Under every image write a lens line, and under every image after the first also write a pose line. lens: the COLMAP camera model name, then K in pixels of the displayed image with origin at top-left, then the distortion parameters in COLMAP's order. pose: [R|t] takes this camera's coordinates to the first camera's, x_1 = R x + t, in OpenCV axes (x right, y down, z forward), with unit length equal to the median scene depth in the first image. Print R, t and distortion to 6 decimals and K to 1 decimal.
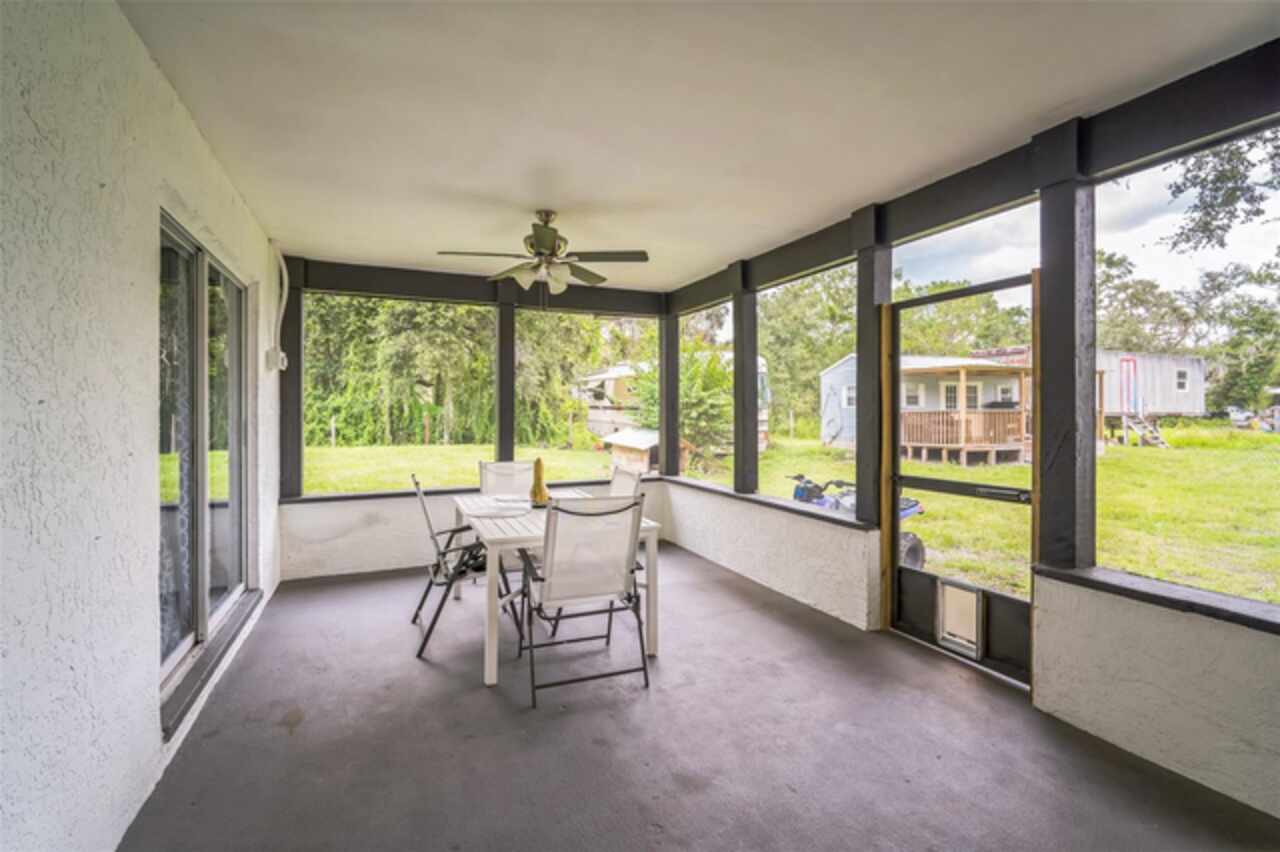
lens RADIAL K [[563.4, 0, 639.4], [0, 563.4, 418.7], [0, 0, 1]] dist [-0.008770, 0.001606]
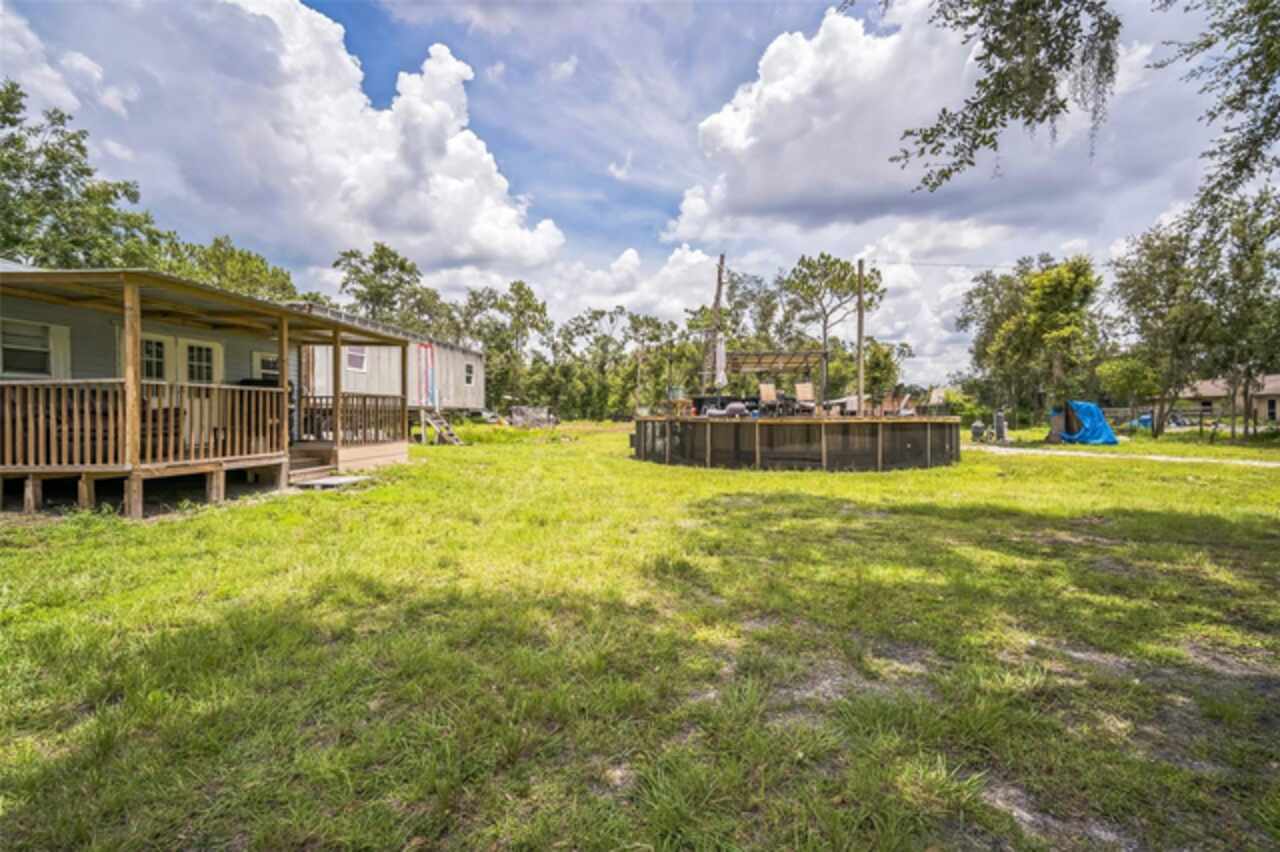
lens RADIAL K [[563.4, 0, 640.9], [0, 563.4, 421.8], [0, 0, 1]] dist [-0.008770, 0.001606]
pose [[0.449659, -0.005439, 0.893184, 0.233366], [0.000581, 0.999983, 0.005798, 0.007741], [-0.893200, -0.002088, 0.449655, 0.297233]]
